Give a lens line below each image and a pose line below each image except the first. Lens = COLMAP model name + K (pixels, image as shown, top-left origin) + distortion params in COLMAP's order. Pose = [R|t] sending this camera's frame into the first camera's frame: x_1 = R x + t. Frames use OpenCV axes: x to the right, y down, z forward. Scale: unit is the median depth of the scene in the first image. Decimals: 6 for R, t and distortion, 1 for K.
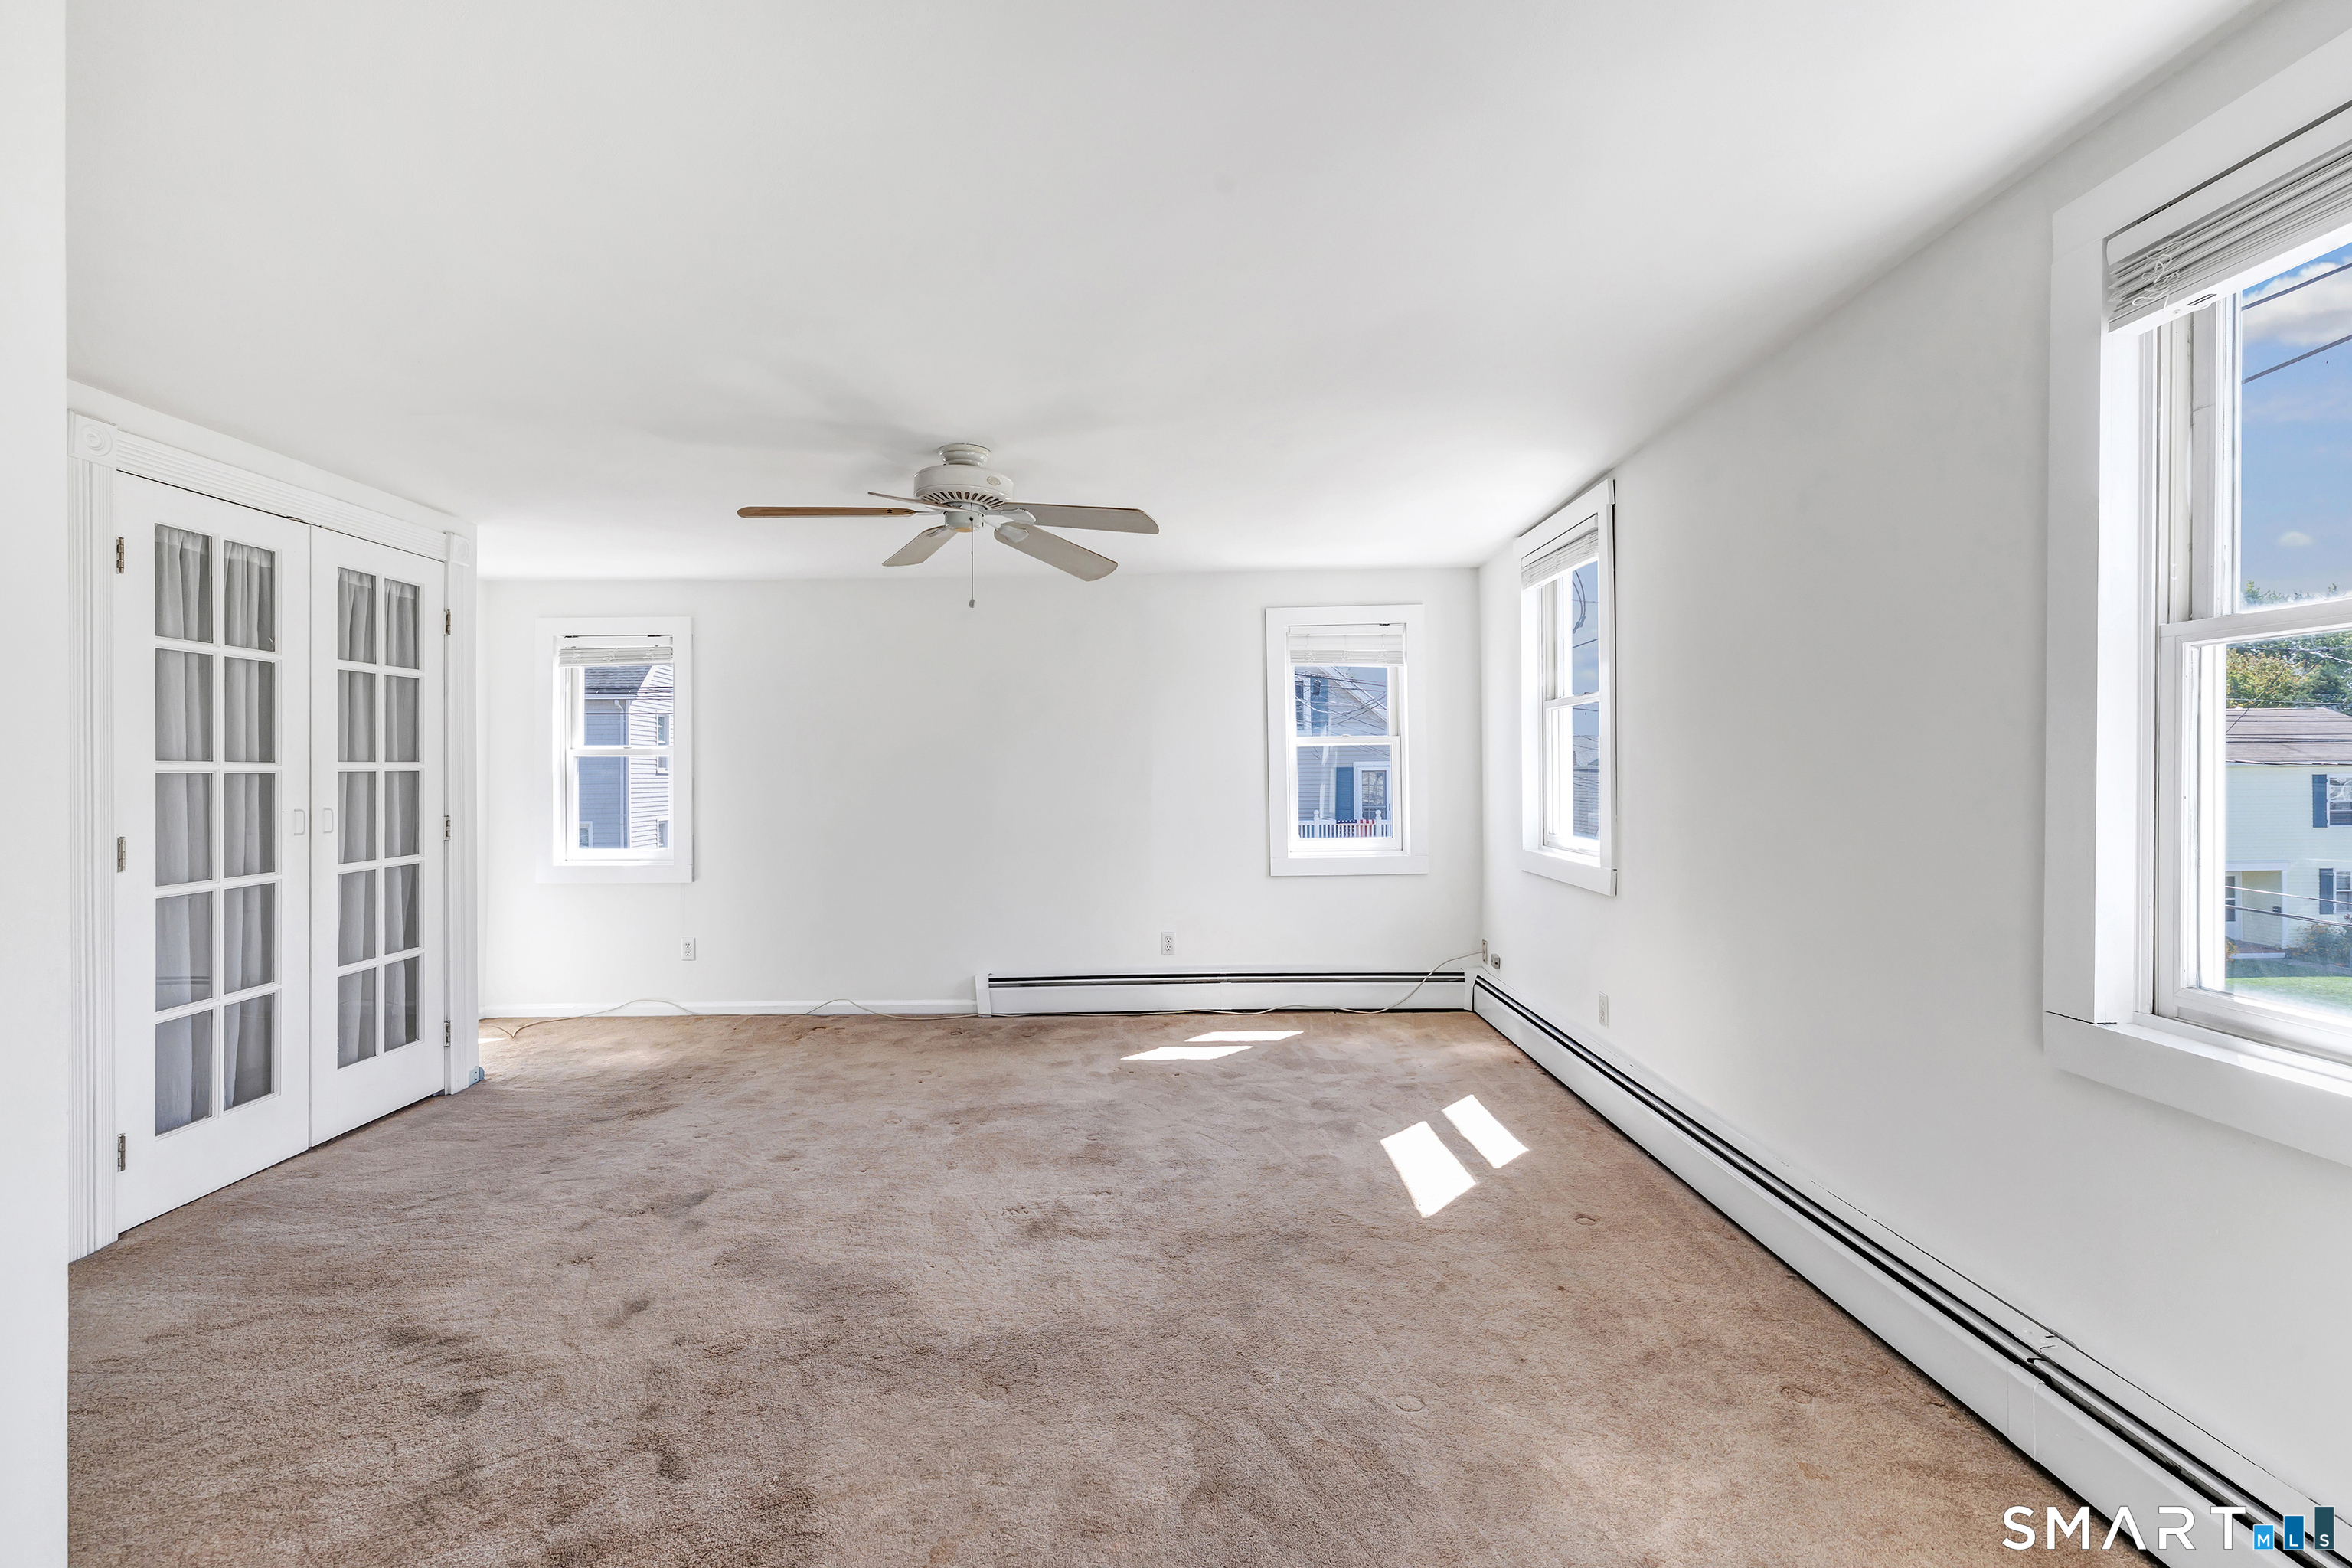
lens RADIAL K [[1161.0, 0, 1176.0], [0, 1161.0, 784.0], [0, 0, 1]] dist [0.002651, 0.001064]
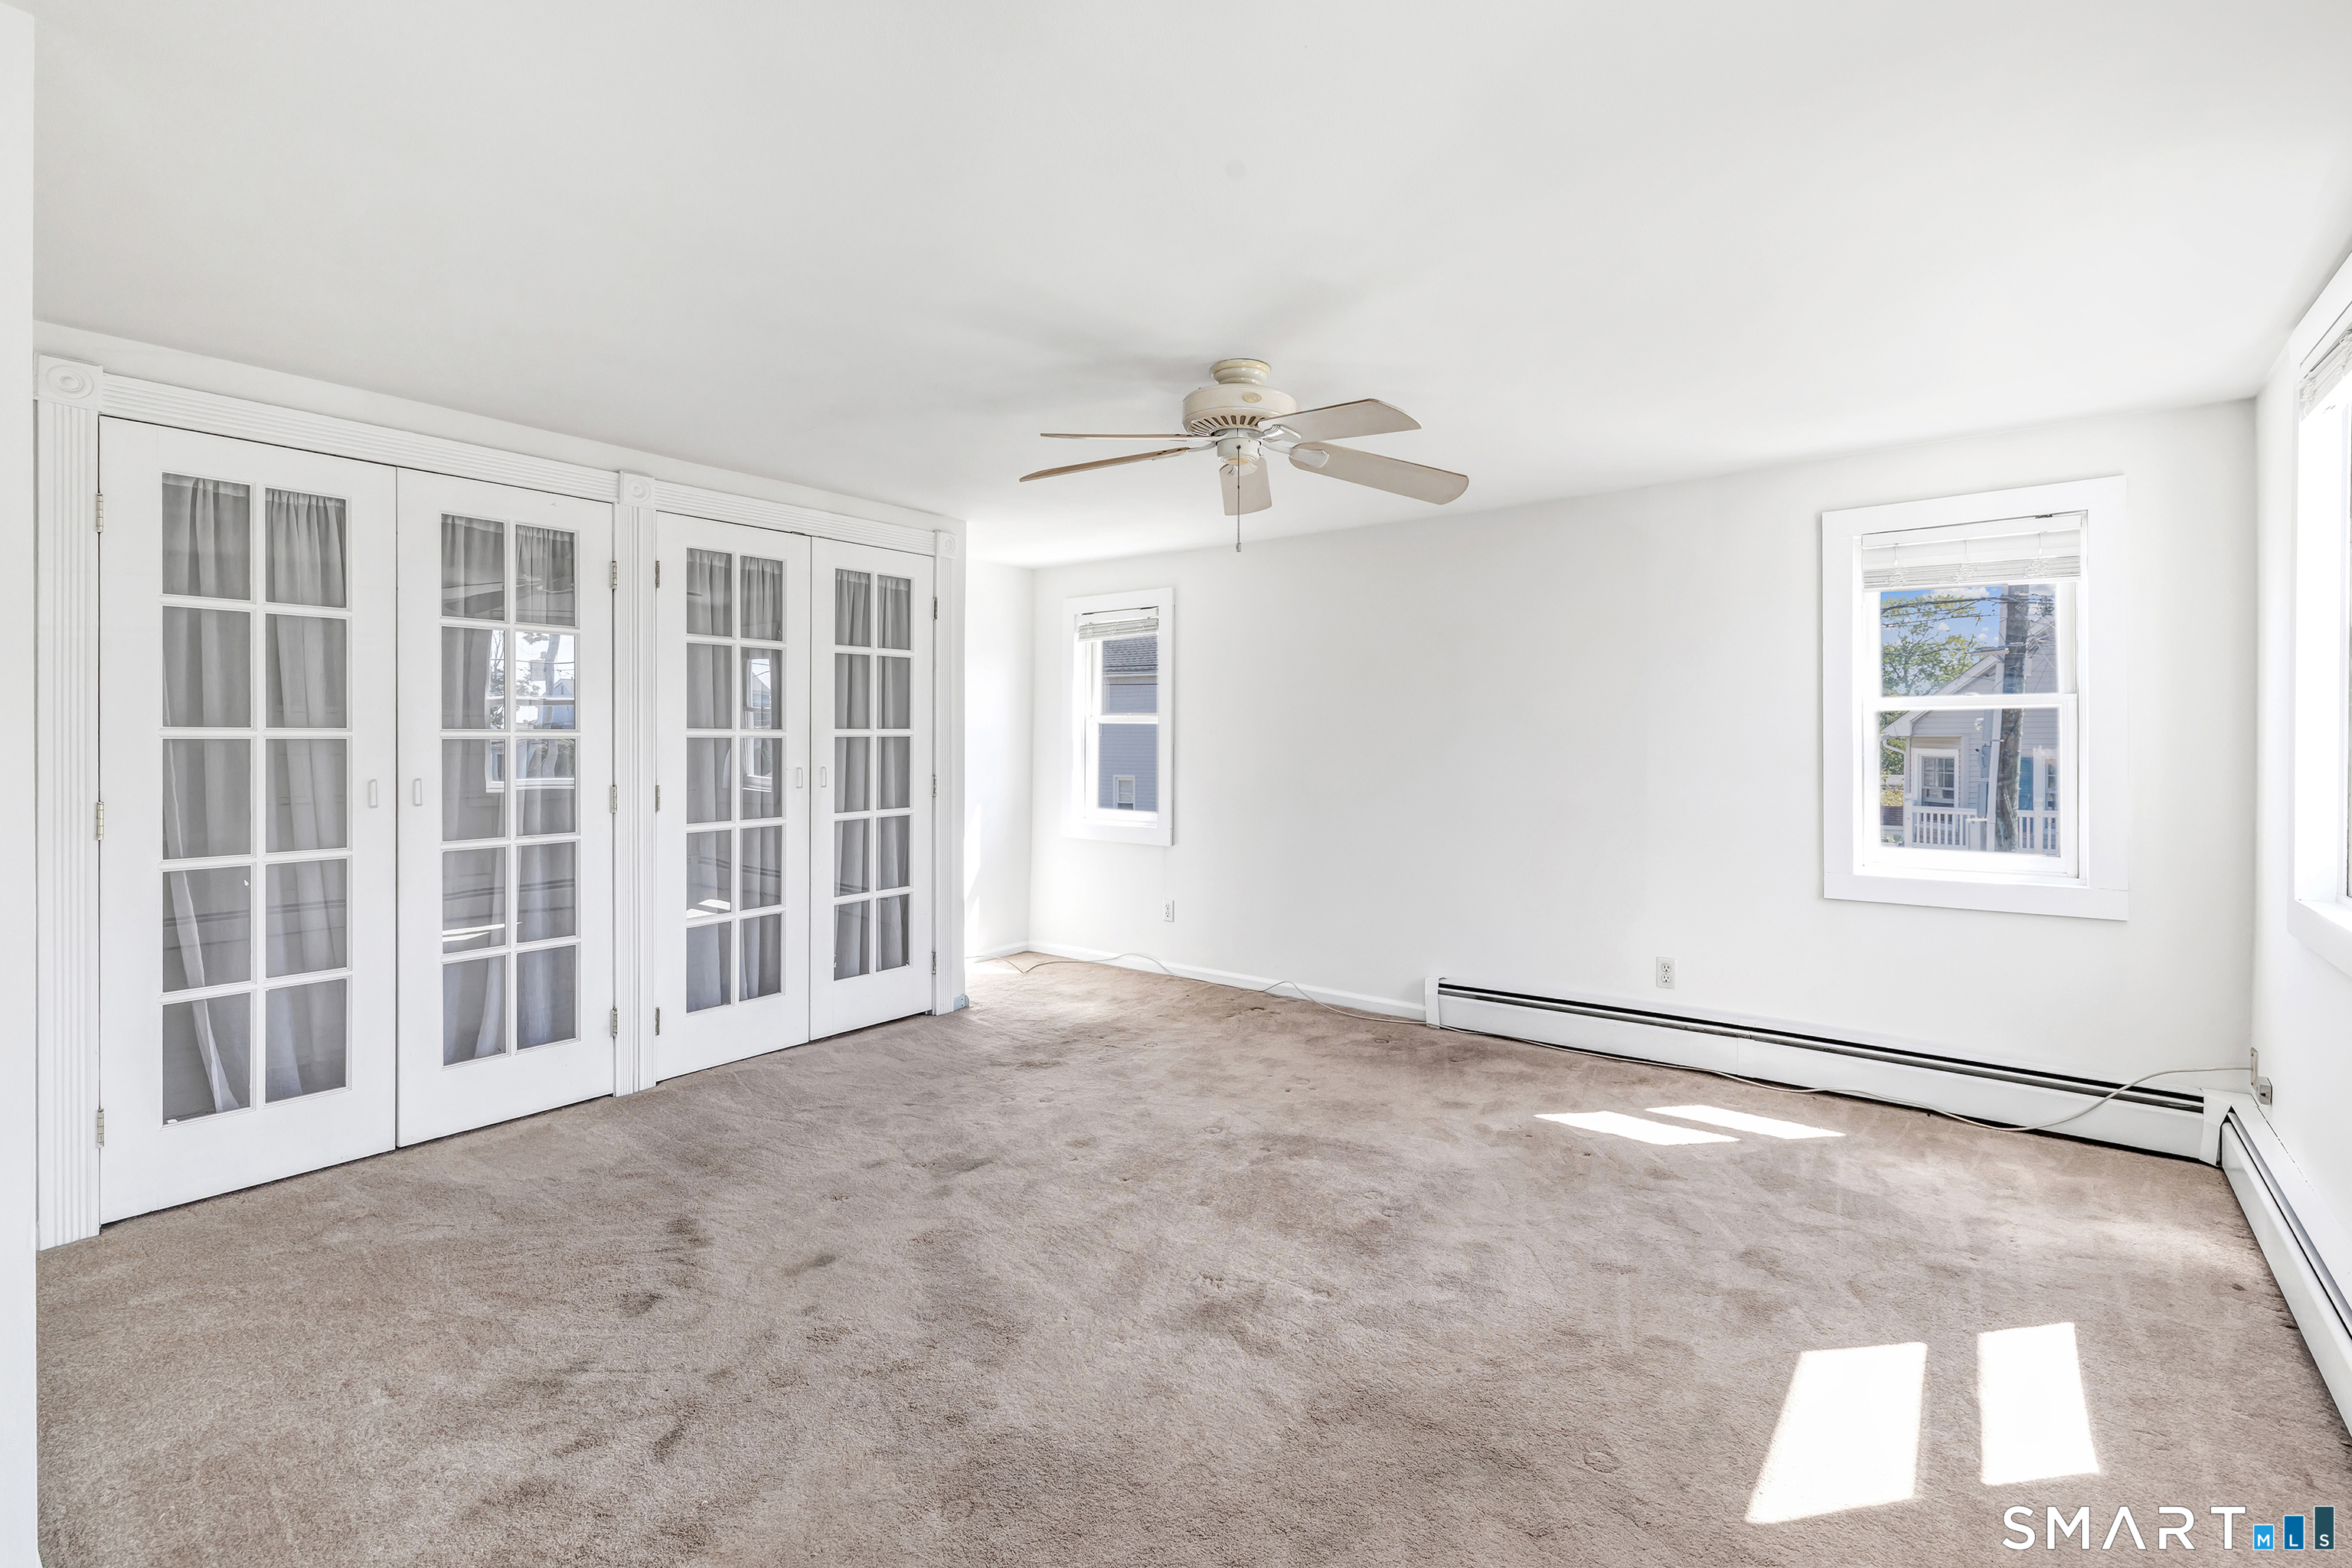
lens RADIAL K [[1135.5, 0, 1066.4], [0, 1135.5, 749.7], [0, 0, 1]] dist [0.000899, 0.000580]
pose [[0.760457, 0.016719, -0.649174, 0.231017], [-0.015185, 0.999853, 0.007962, -0.010177], [0.649211, 0.003803, 0.760599, 0.247017]]
